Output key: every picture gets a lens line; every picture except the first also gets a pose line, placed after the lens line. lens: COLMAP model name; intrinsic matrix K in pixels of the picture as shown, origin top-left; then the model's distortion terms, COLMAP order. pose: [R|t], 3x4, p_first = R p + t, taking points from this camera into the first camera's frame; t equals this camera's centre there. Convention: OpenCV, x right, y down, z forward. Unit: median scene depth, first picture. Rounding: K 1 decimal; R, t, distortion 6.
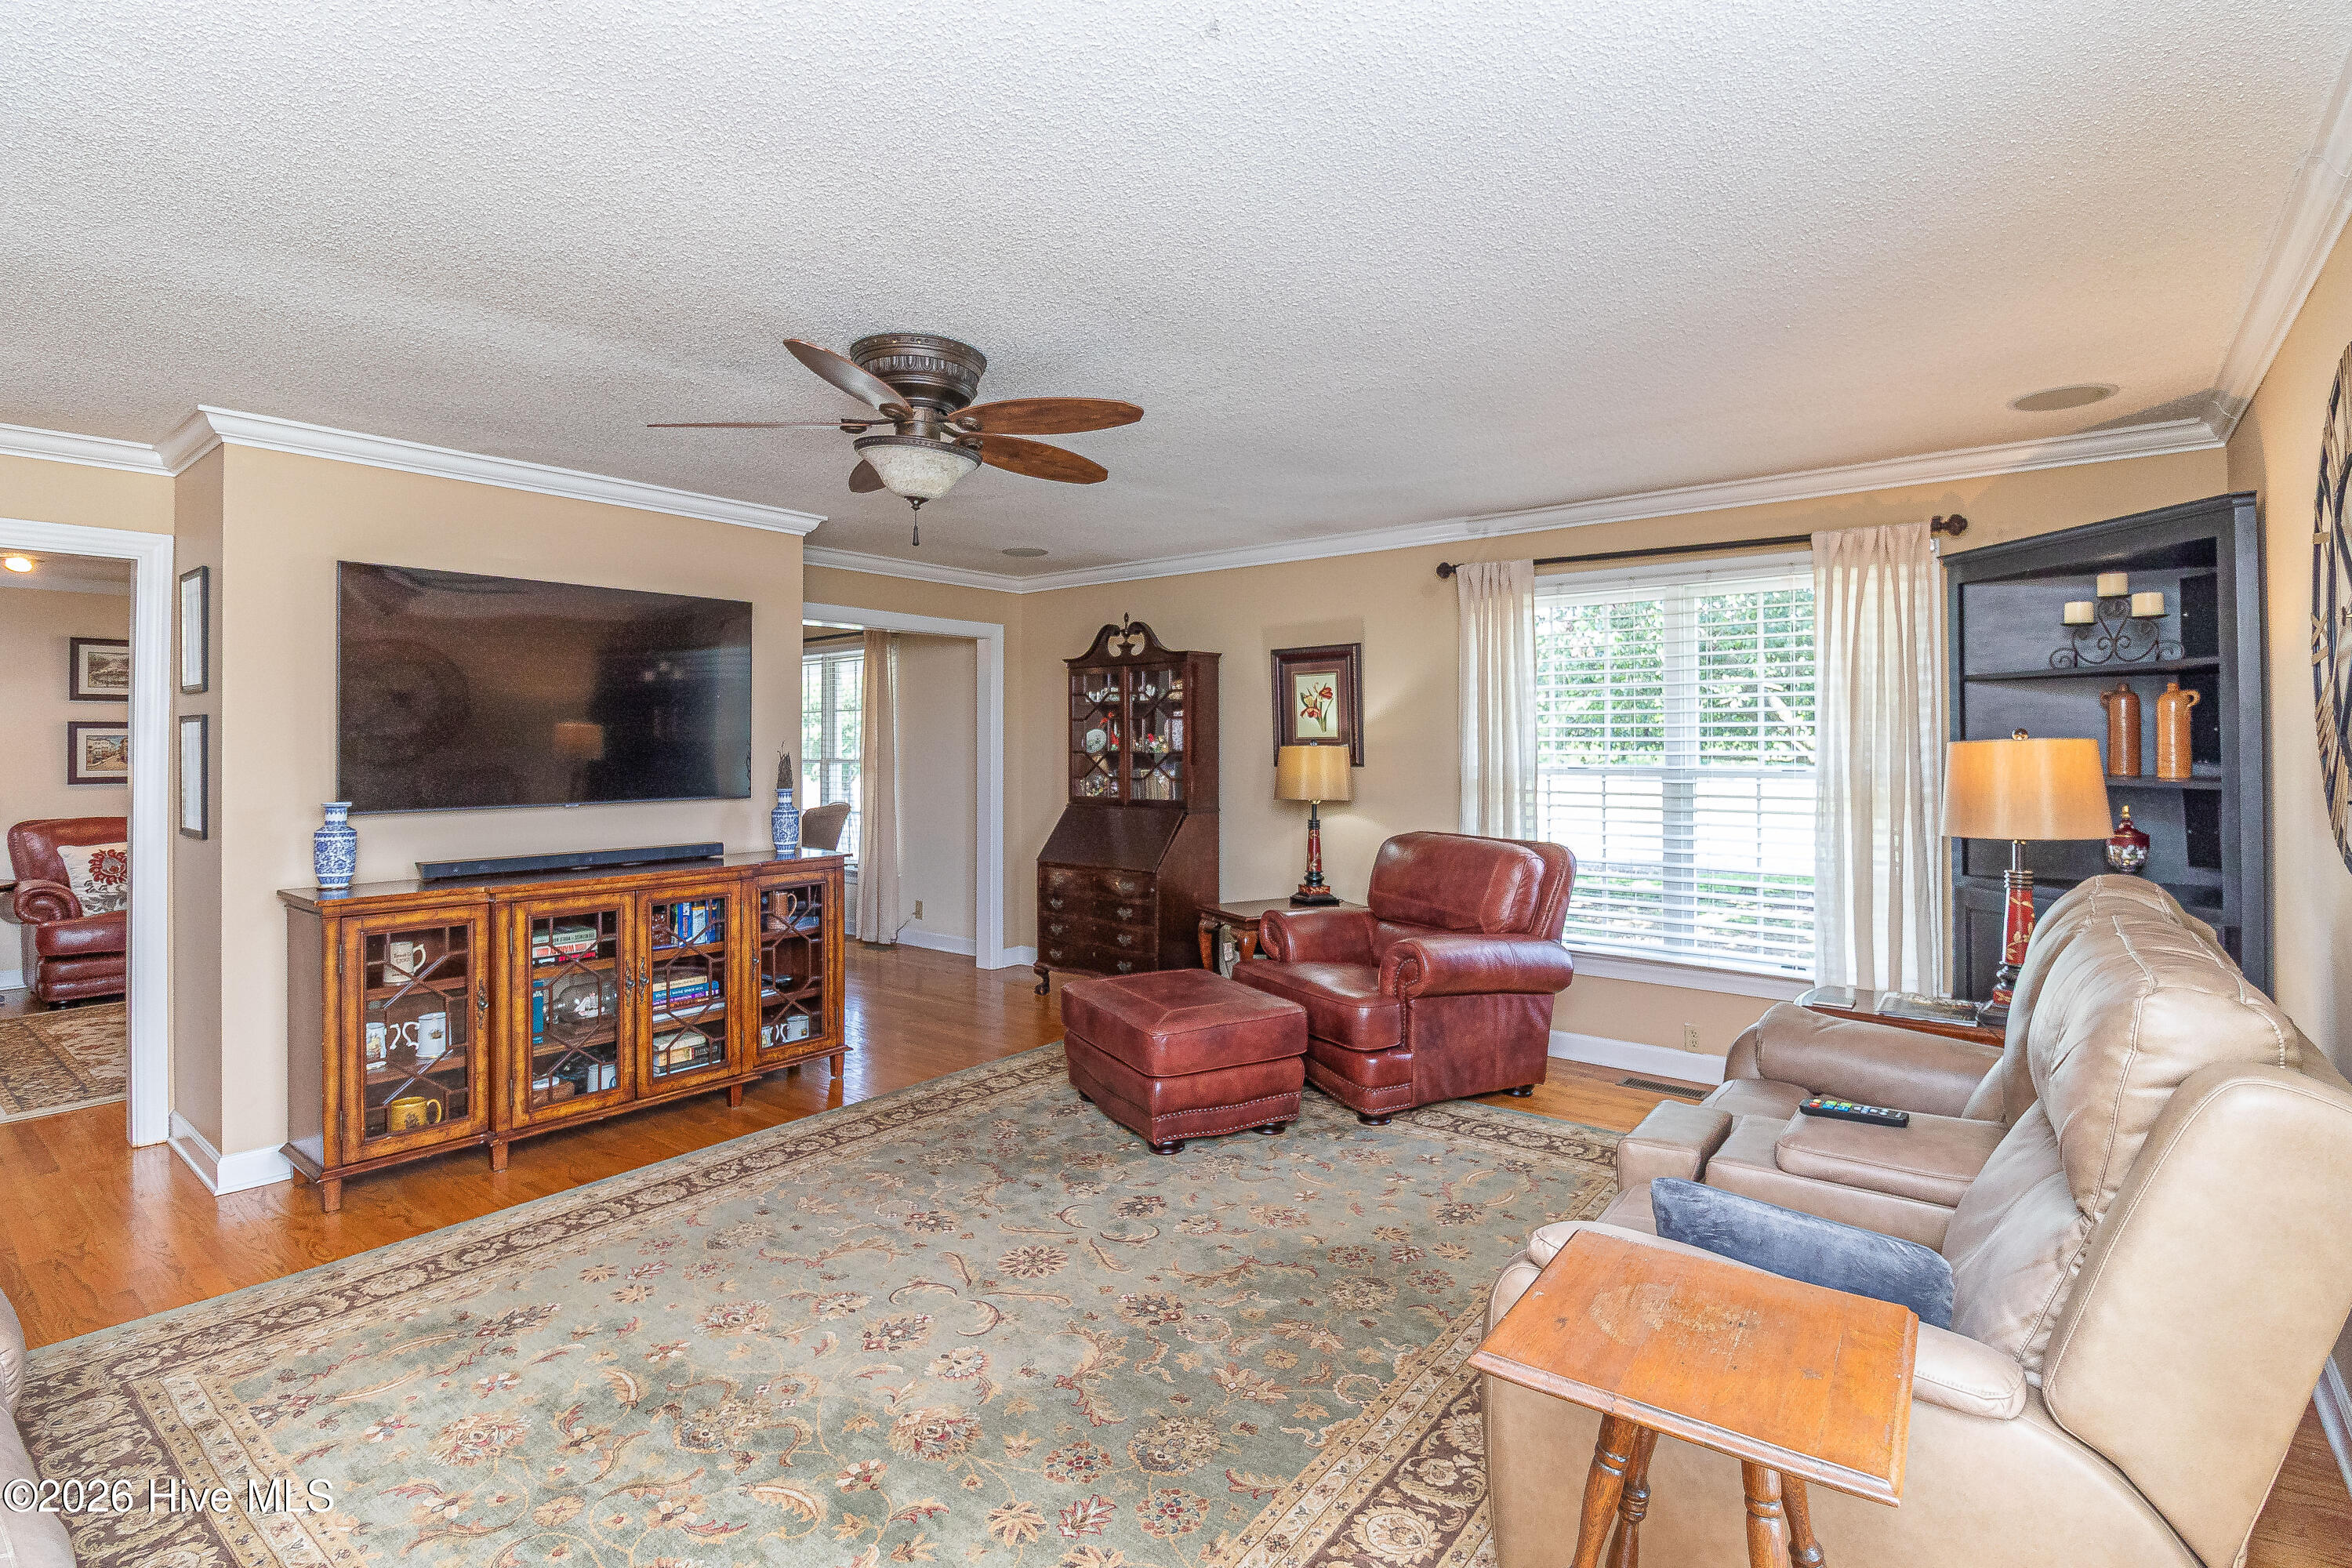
lens RADIAL K [[1106.9, 0, 1217.9], [0, 1106.9, 734.8], [0, 0, 1]] dist [-0.005053, -0.009866]
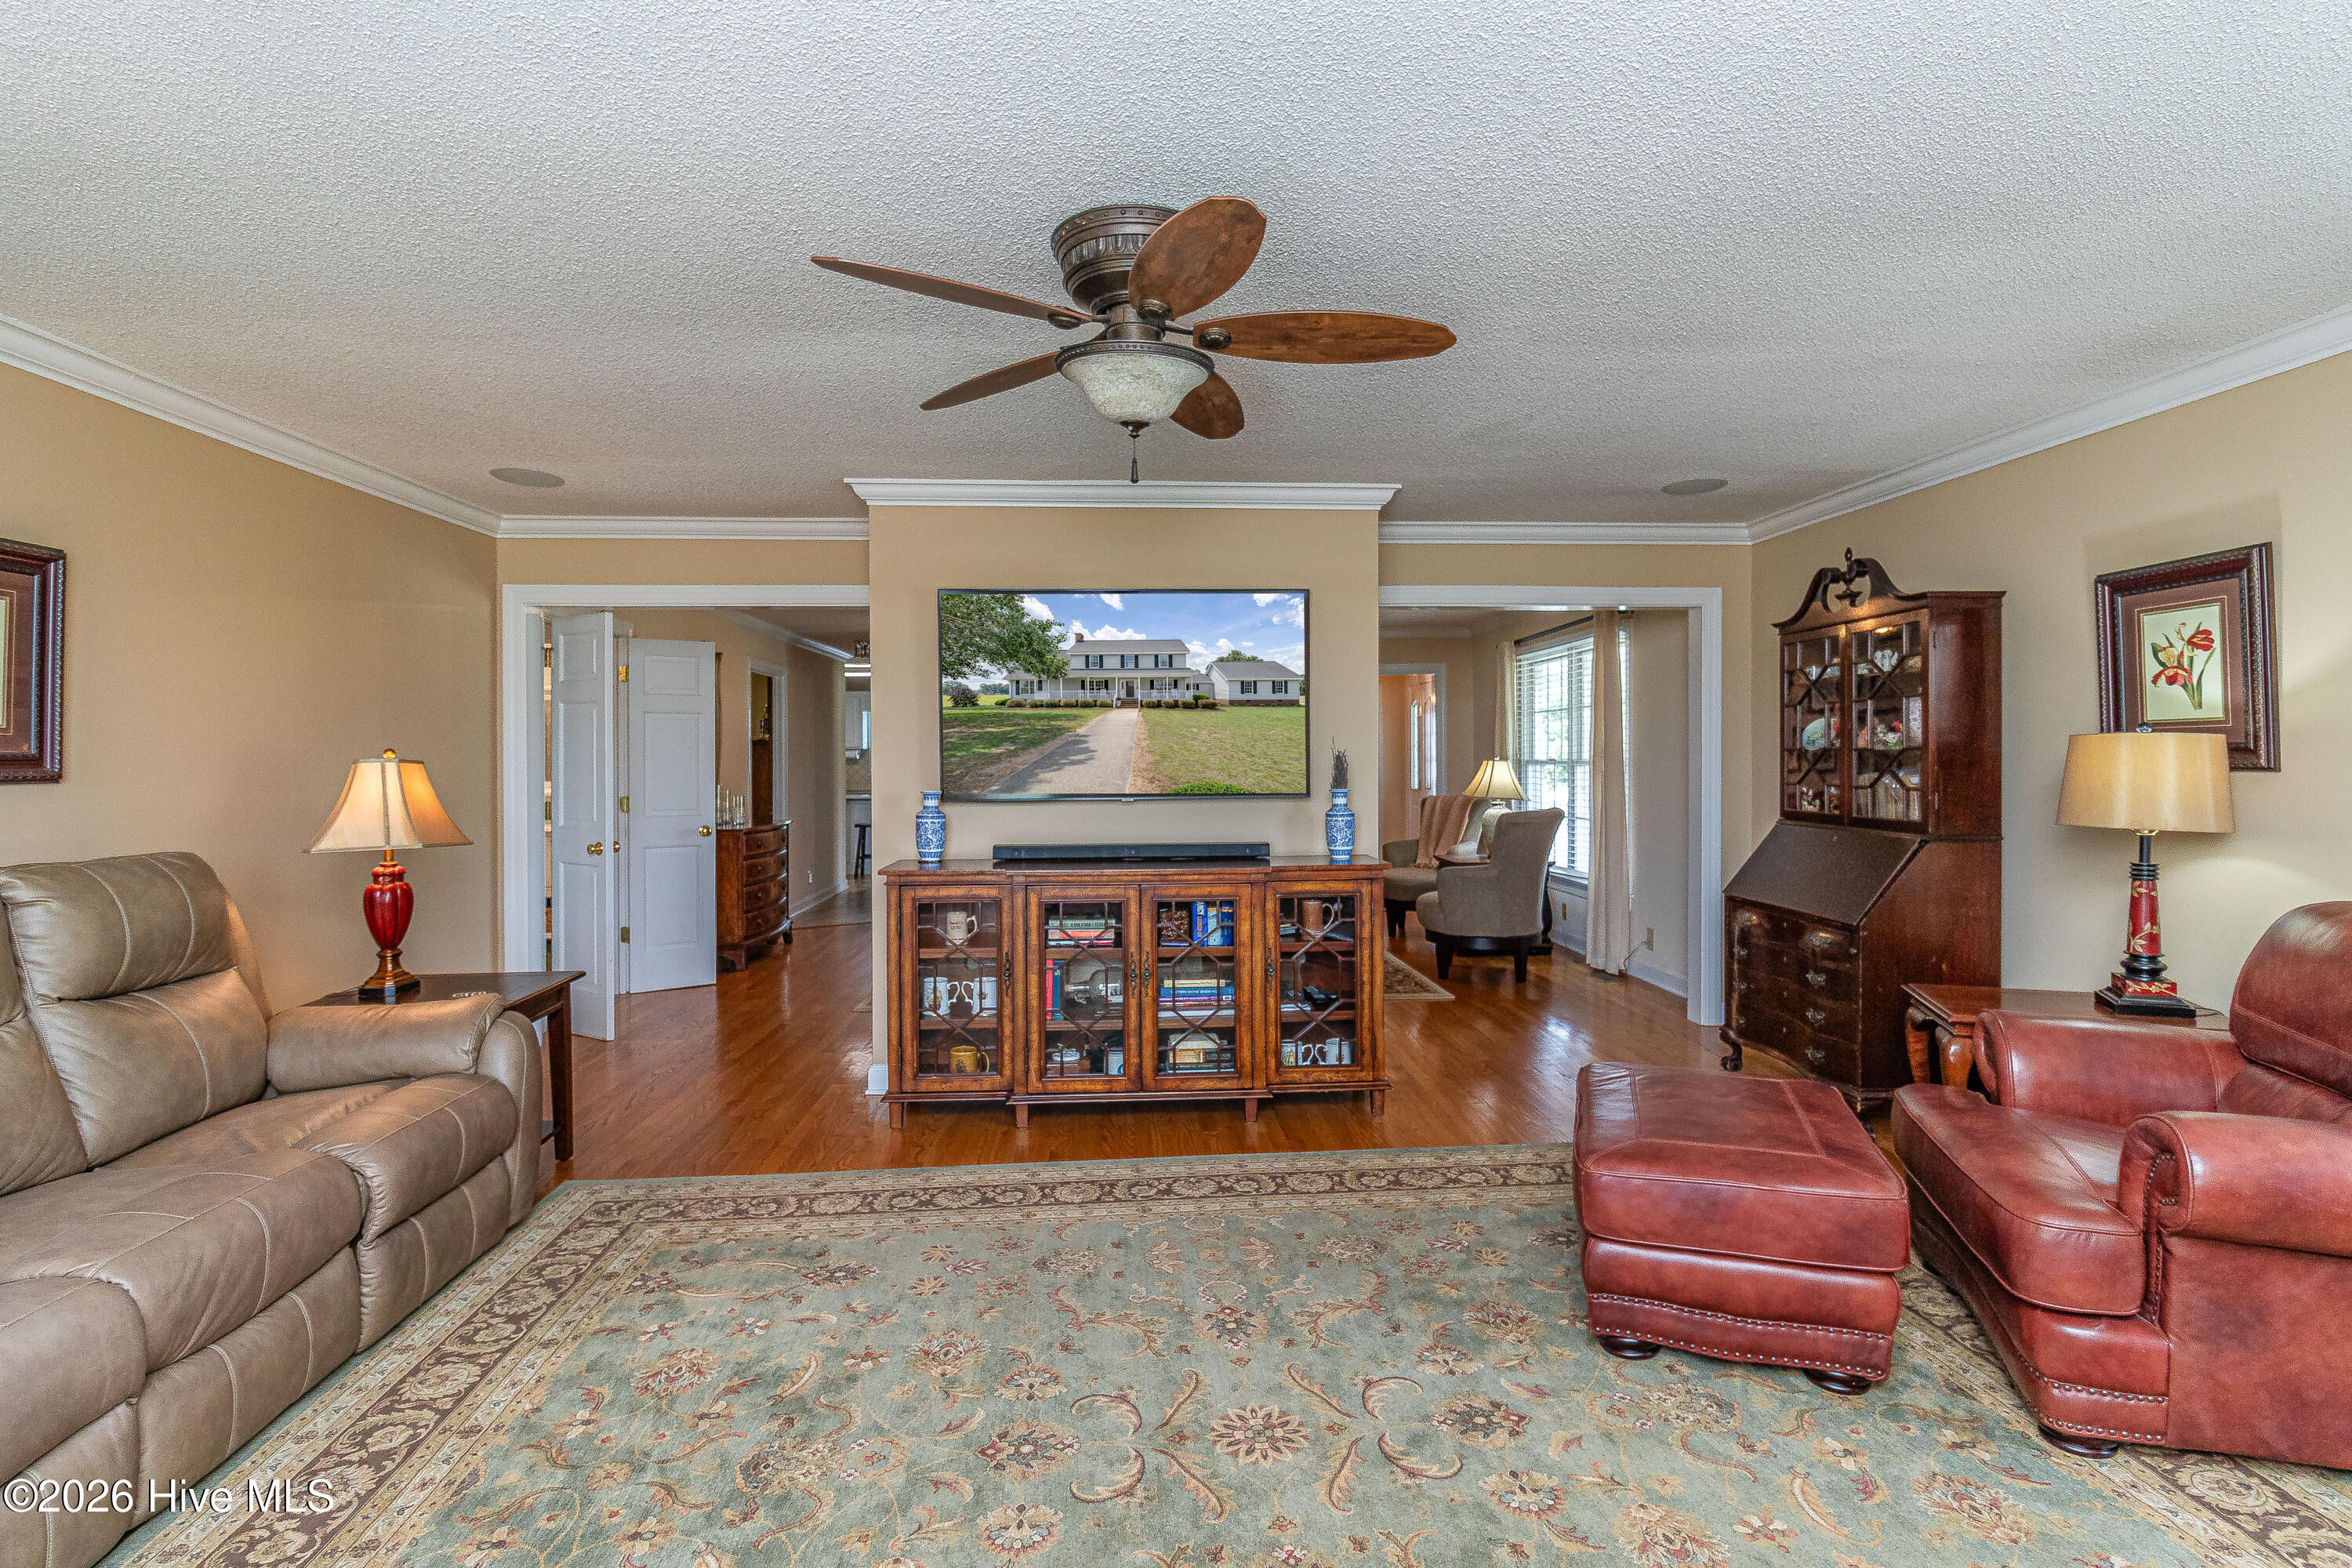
lens RADIAL K [[1106.9, 0, 1197.2], [0, 1106.9, 764.6], [0, 0, 1]] dist [-0.005053, -0.009866]
pose [[0.661579, 0.004283, -0.749863, 0.251653], [0.011864, 0.999799, 0.016179, 0.014433], [0.749781, -0.019600, 0.661395, 0.351701]]
